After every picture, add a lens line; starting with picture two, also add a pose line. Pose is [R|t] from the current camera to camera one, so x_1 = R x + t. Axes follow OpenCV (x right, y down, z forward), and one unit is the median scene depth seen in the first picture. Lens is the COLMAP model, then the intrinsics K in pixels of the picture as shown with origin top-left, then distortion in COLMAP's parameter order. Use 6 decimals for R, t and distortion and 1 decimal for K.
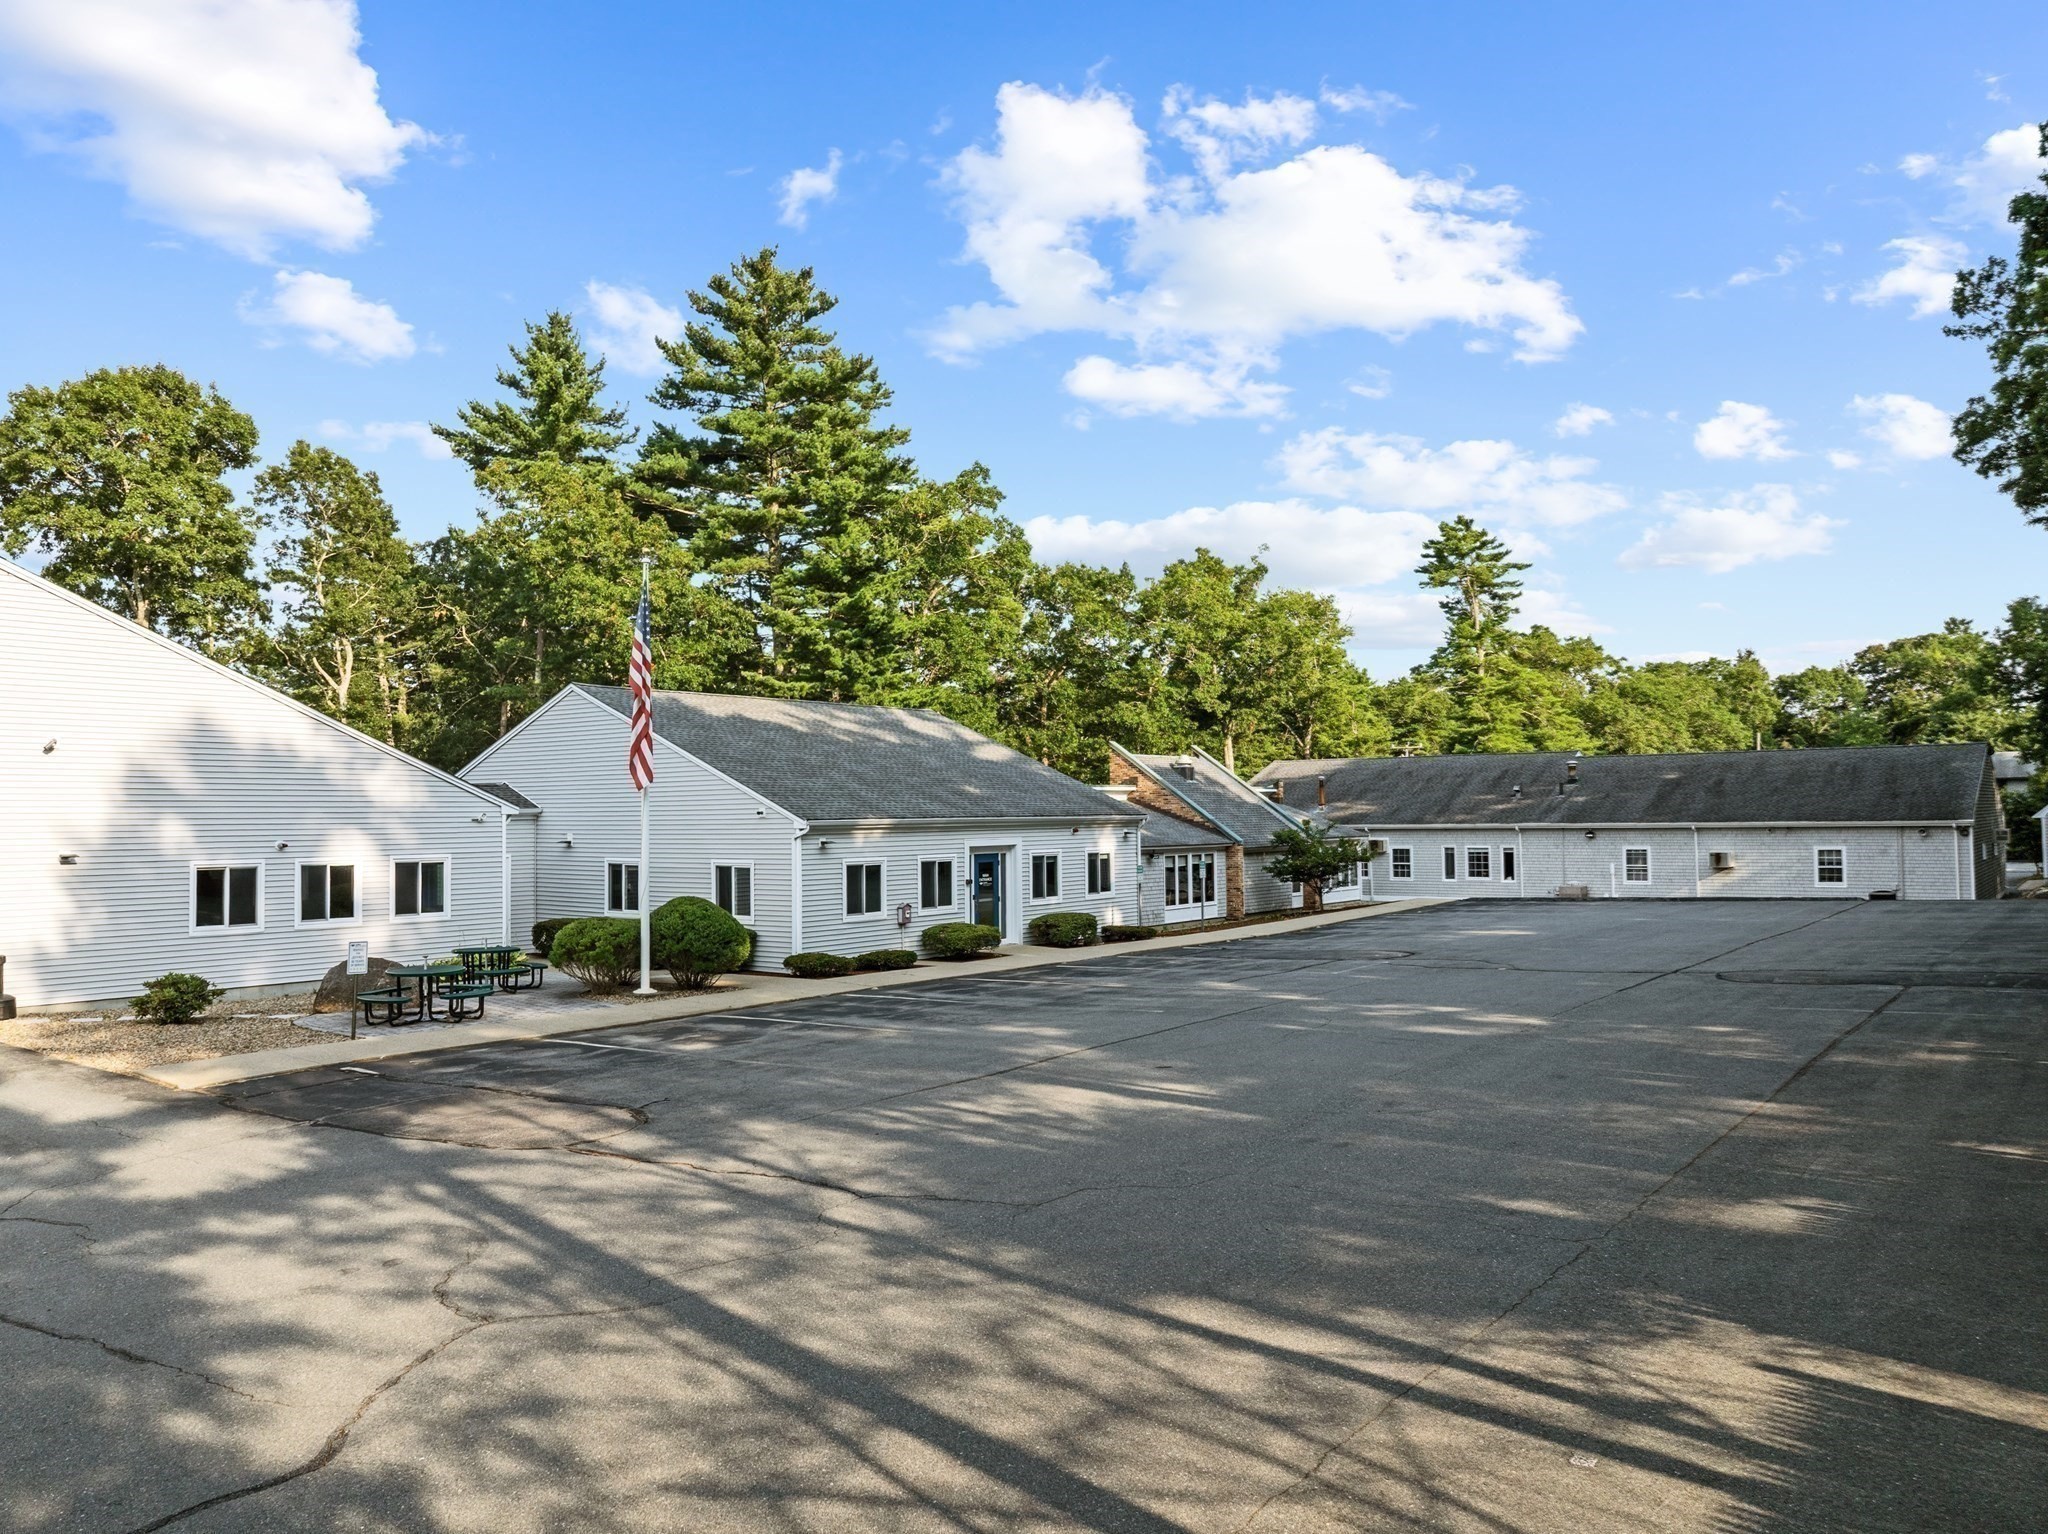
lens RADIAL K [[1477.7, 0, 1029.2], [0, 1477.7, 772.2], [0, 0, 1]] dist [-0.035377, -0.000589]
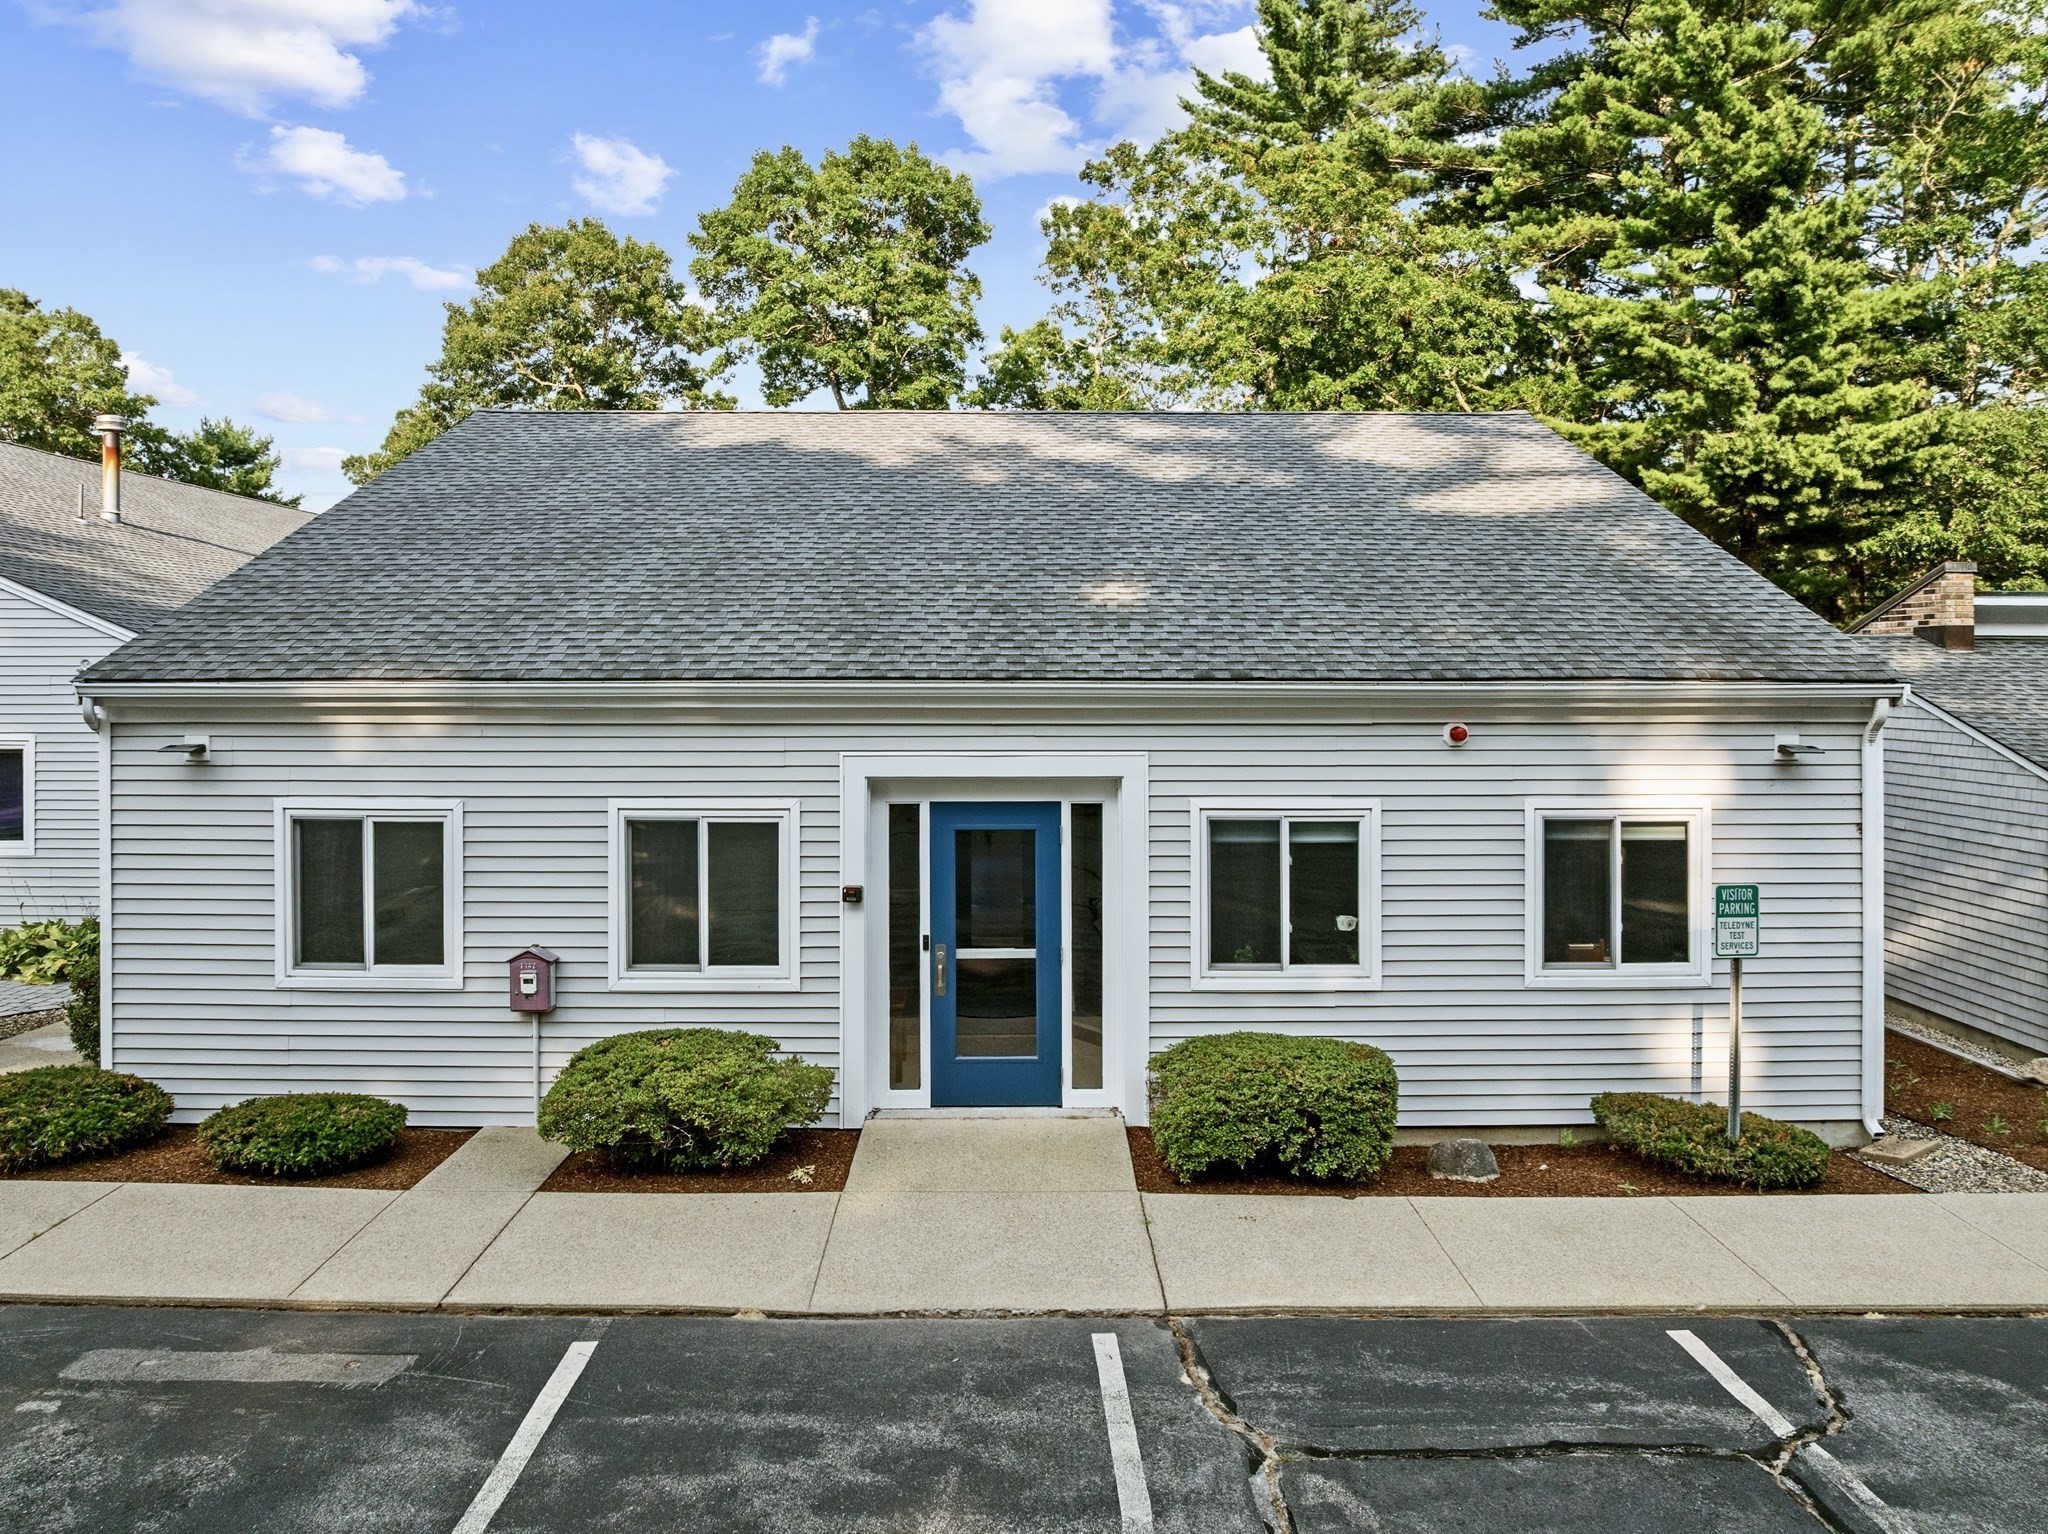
lens RADIAL K [[1452.4, 0, 1013.9], [0, 1452.4, 683.6], [0, 0, 1]] dist [-0.029459, 0.000024]
pose [[0.615638, 0.017580, -0.787833, 0.125647], [0.014805, 0.999317, 0.033868, 0.012980], [0.787890, -0.032514, 0.614957, 0.502902]]
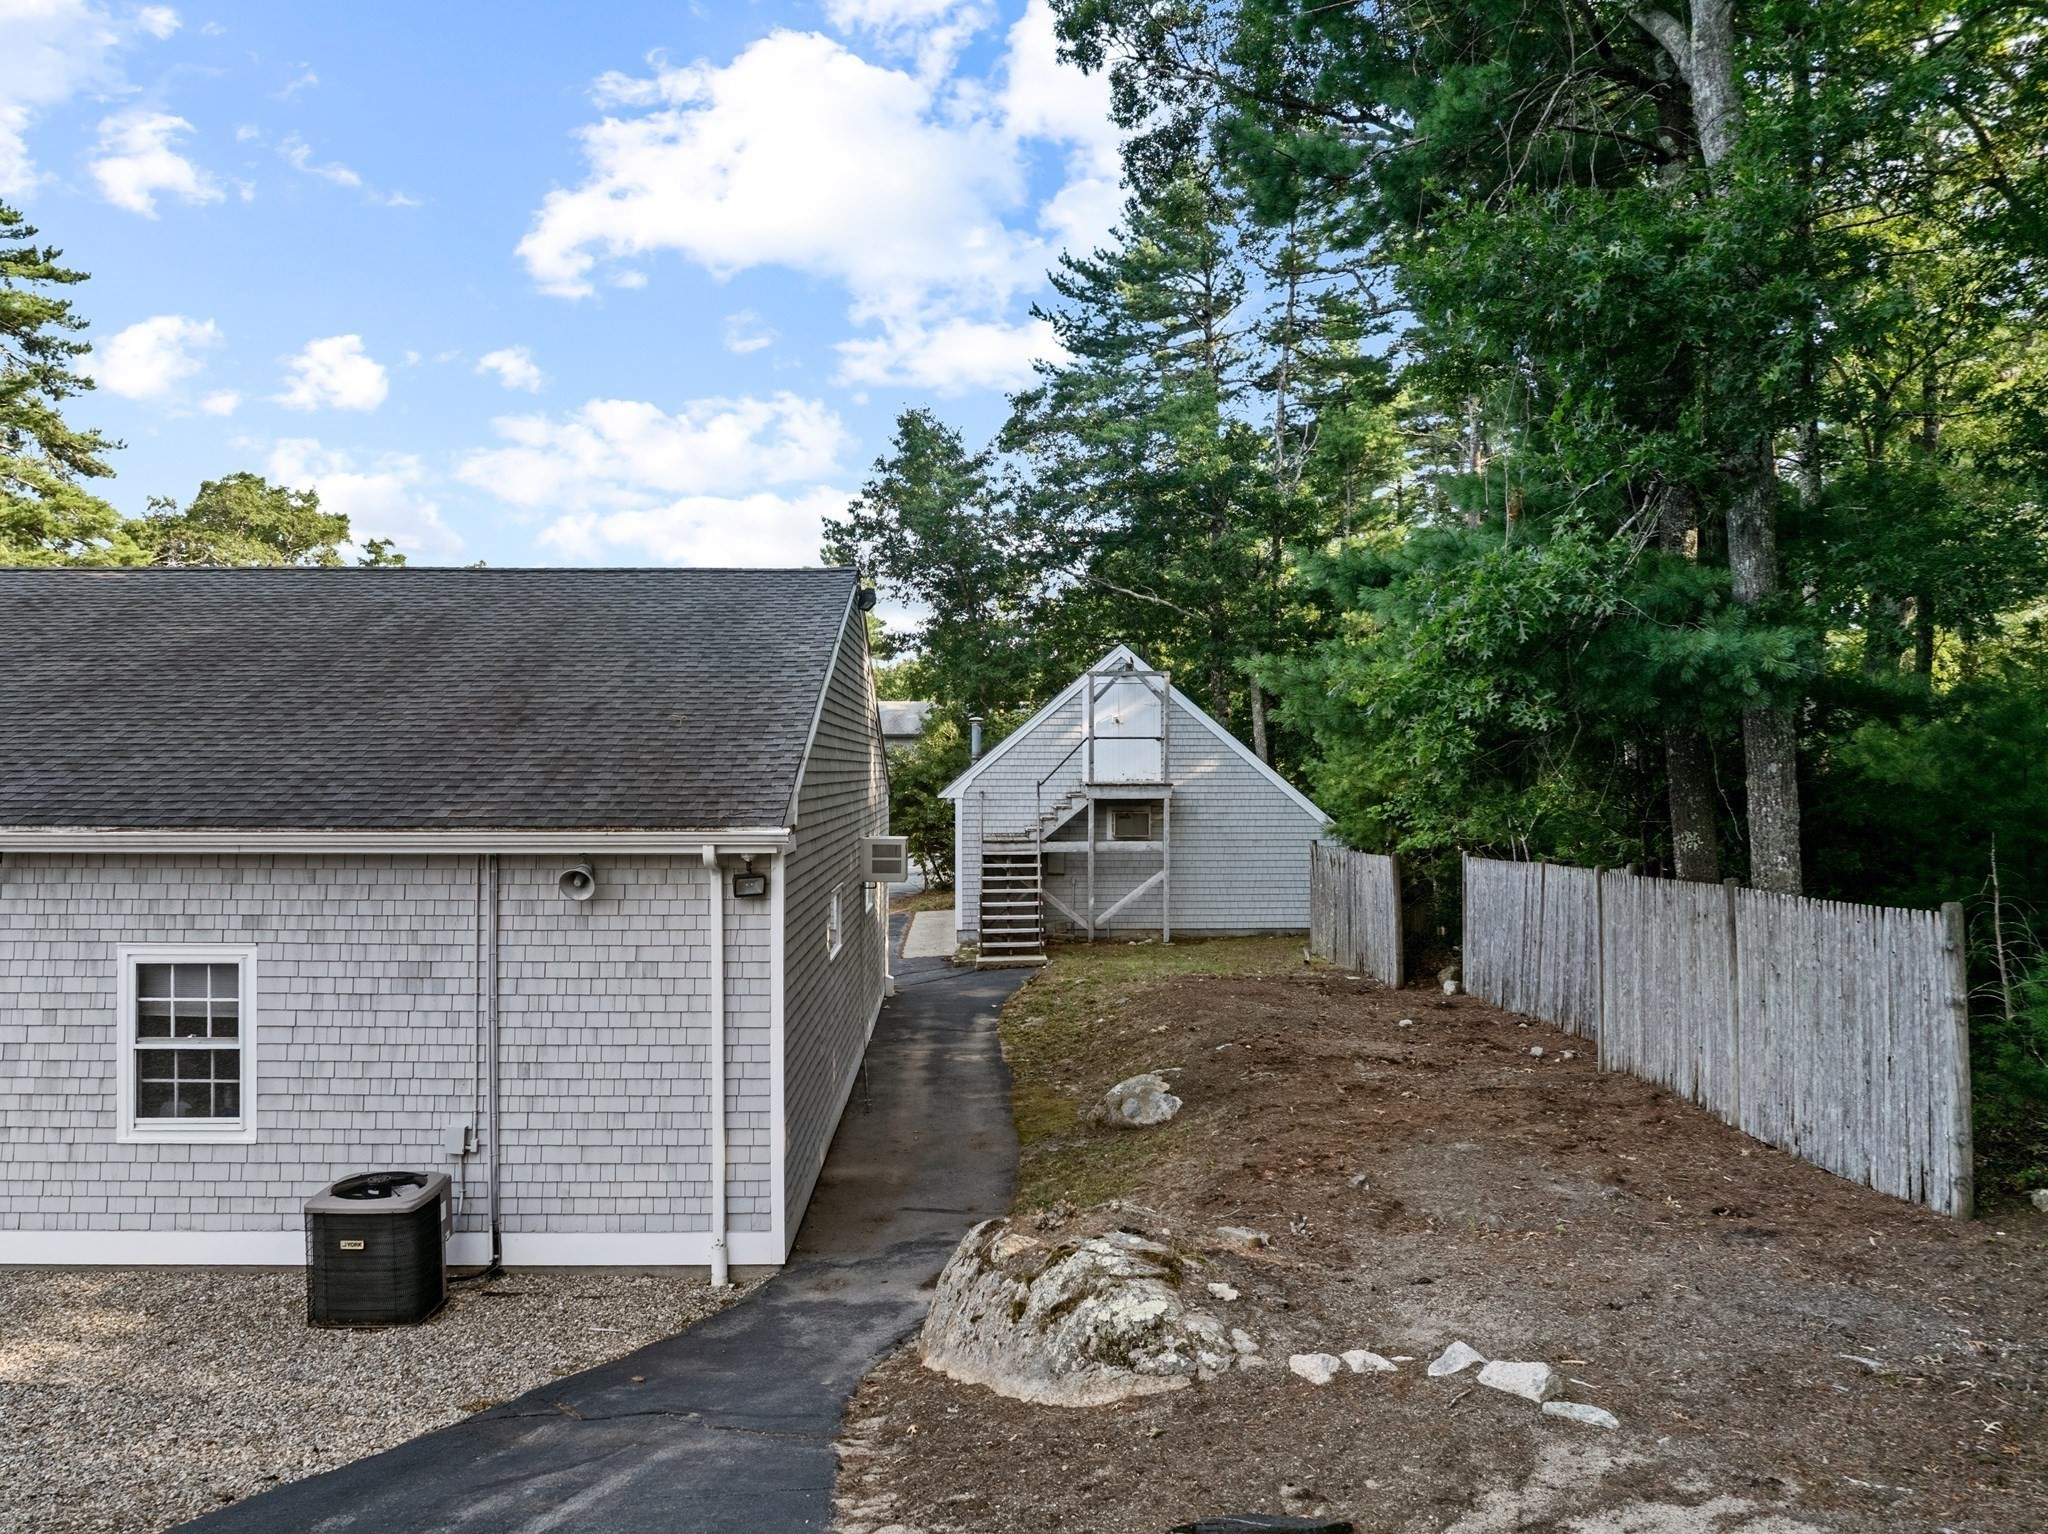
lens RADIAL K [[1477.7, 0, 1029.2], [0, 1477.7, 772.2], [0, 0, 1]] dist [-0.035377, -0.000589]
pose [[0.766554, 0.012595, 0.642056, 0.441454], [-0.029171, 0.999459, 0.015222, 0.016821], [-0.641517, -0.030398, 0.766506, 0.667311]]
